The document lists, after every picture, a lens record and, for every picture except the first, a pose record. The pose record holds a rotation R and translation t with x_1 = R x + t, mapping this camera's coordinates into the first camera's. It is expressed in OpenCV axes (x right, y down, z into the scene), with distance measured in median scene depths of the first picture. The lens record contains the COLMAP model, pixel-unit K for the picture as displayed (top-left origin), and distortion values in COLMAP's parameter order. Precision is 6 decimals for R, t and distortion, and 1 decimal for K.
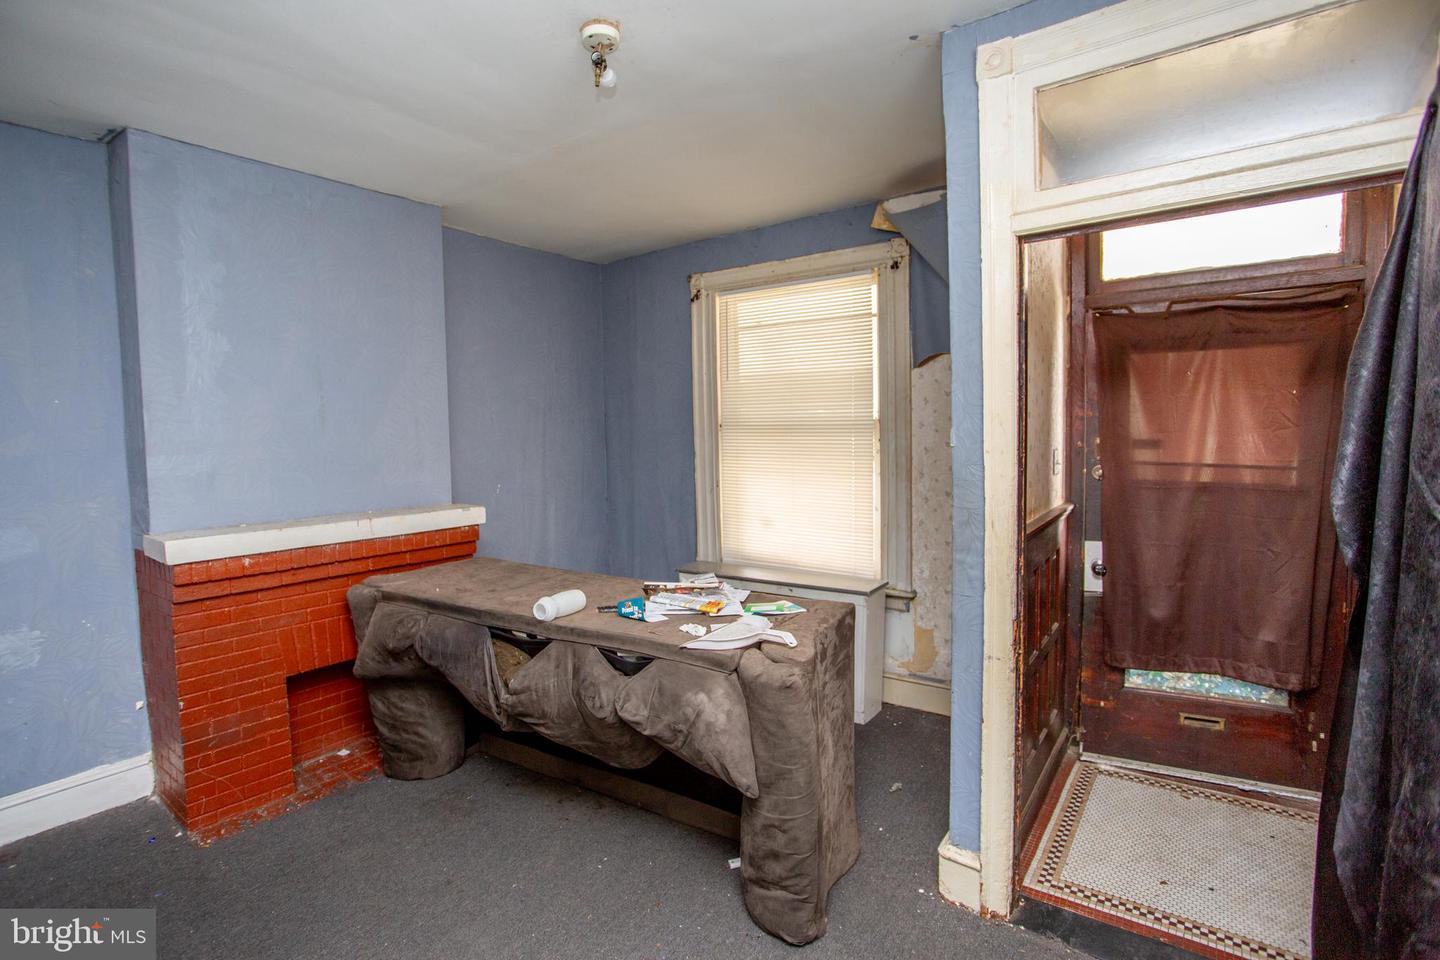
lens RADIAL K [[694.7, 0, 712.9], [0, 694.7, 470.8], [0, 0, 1]] dist [-0.074648, 0.029279]
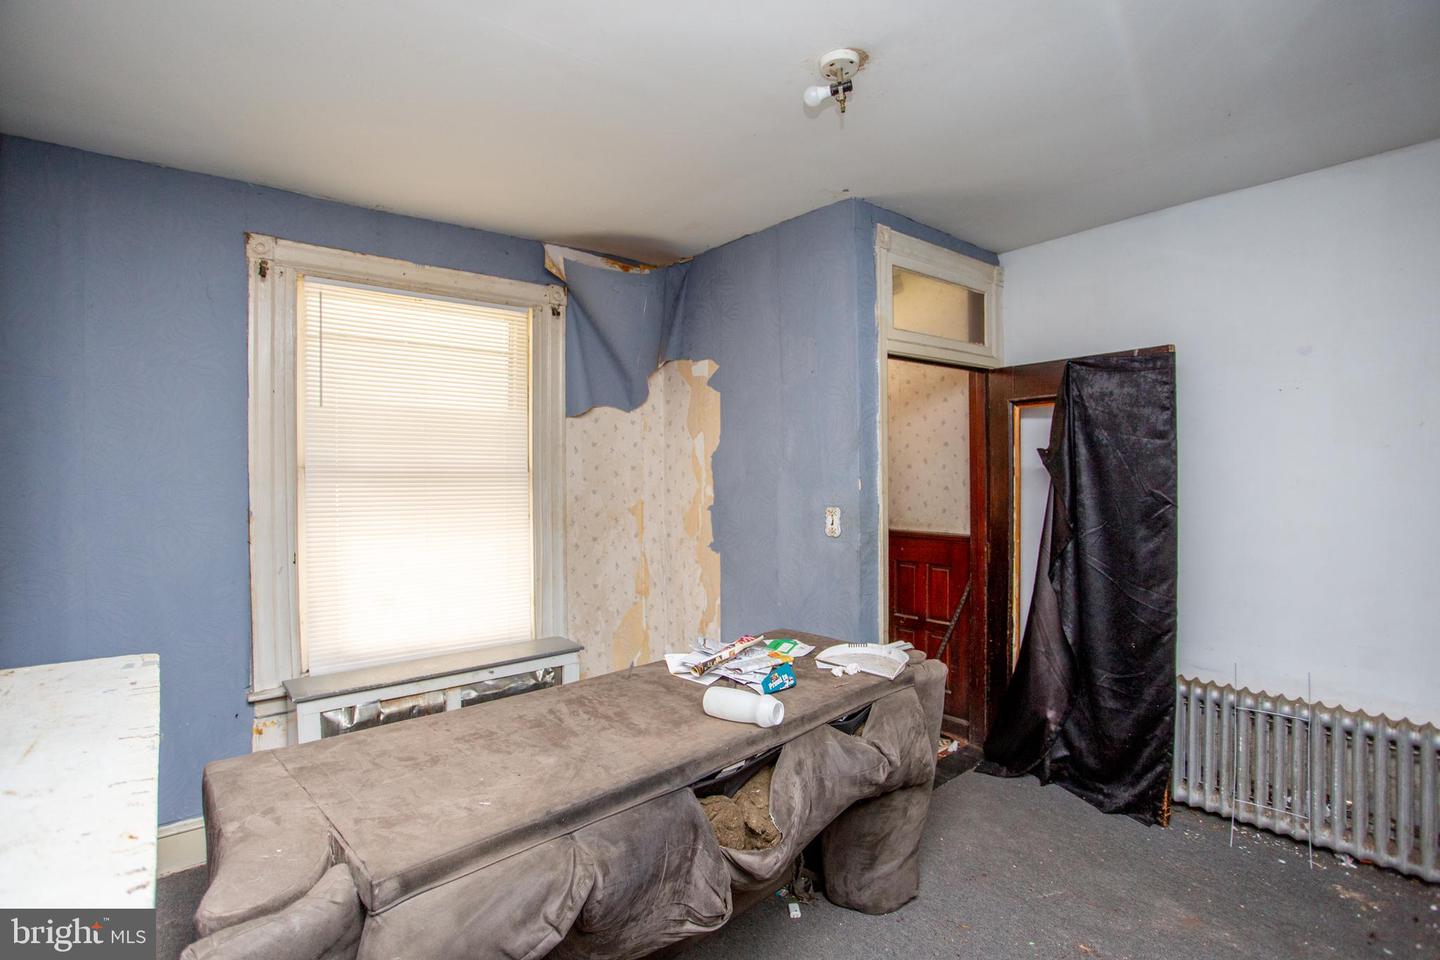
lens RADIAL K [[694.7, 0, 713.2], [0, 694.7, 470.9], [0, 0, 1]] dist [-0.074648, 0.029279]
pose [[0.239644, 0.015015, 0.970745, -0.850182], [0.059013, 0.997806, -0.030002, -0.036258], [-0.969066, 0.064476, 0.238232, 0.739442]]
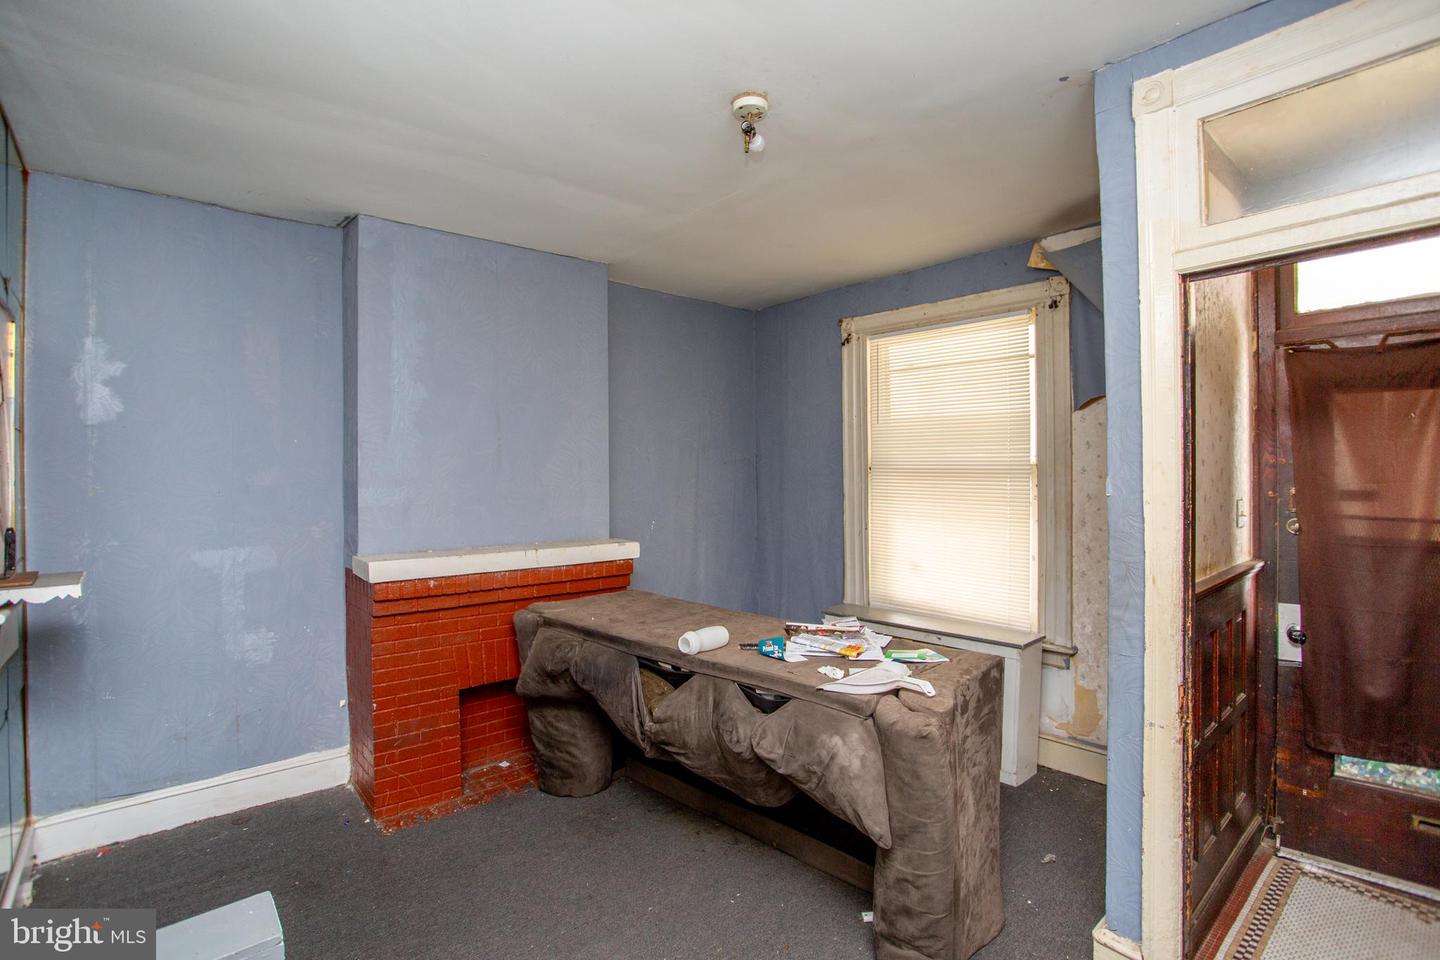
lens RADIAL K [[694.7, 0, 715.9], [0, 694.7, 471.9], [0, 0, 1]] dist [-0.074648, 0.029279]
pose [[0.976294, 0.014385, -0.215970, 0.015981], [-0.026121, 0.998327, -0.051585, -0.004359], [0.214866, 0.056004, 0.975036, -0.024480]]
